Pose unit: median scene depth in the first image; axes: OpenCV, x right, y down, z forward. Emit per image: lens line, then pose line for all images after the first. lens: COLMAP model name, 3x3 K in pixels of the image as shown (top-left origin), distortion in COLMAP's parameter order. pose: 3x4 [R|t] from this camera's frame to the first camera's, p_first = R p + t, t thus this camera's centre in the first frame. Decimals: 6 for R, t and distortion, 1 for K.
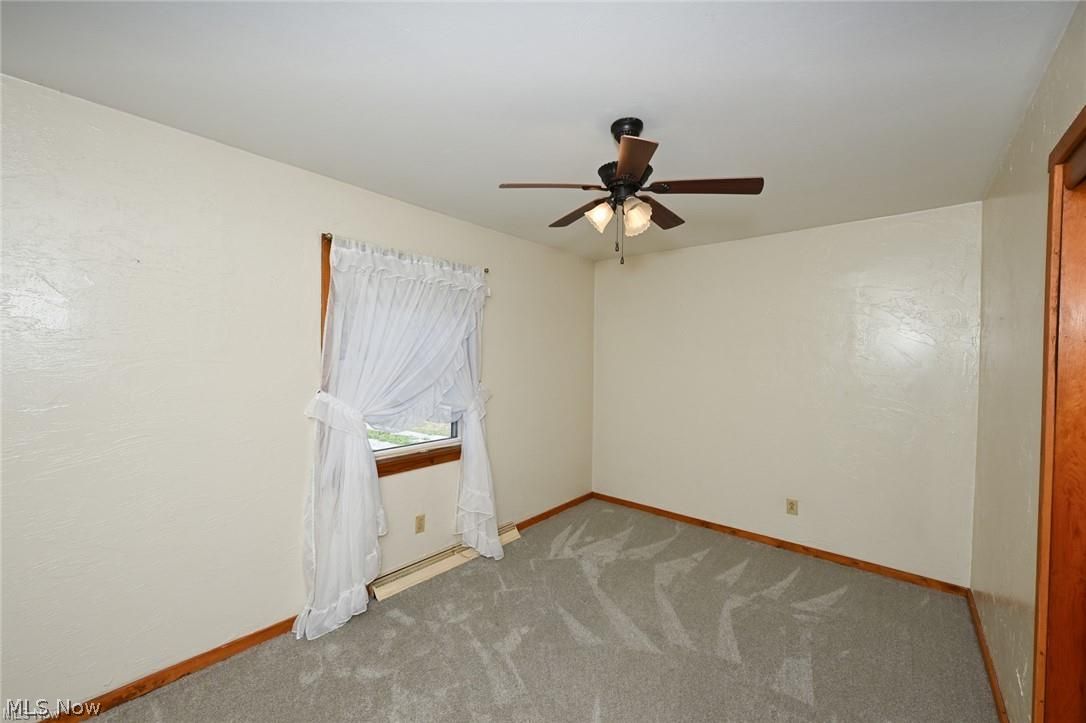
lens RADIAL K [[429.4, 0, 542.1], [0, 429.4, 358.3], [0, 0, 1]] dist [-0.000790, -0.000142]
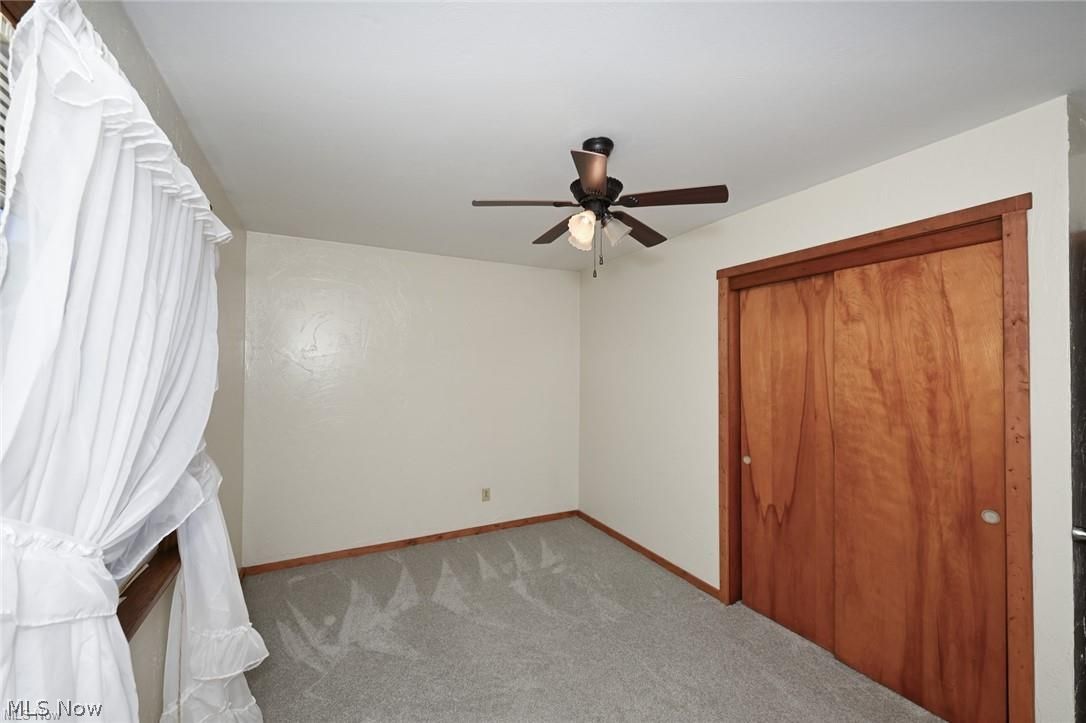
lens RADIAL K [[429.4, 0, 543.3], [0, 429.4, 367.2], [0, 0, 1]] dist [-0.000790, -0.000142]
pose [[0.383930, -0.012435, 0.923278, -0.449177], [0.008942, 0.999912, 0.009748, -0.012949], [-0.923319, 0.004513, 0.384008, 0.414480]]
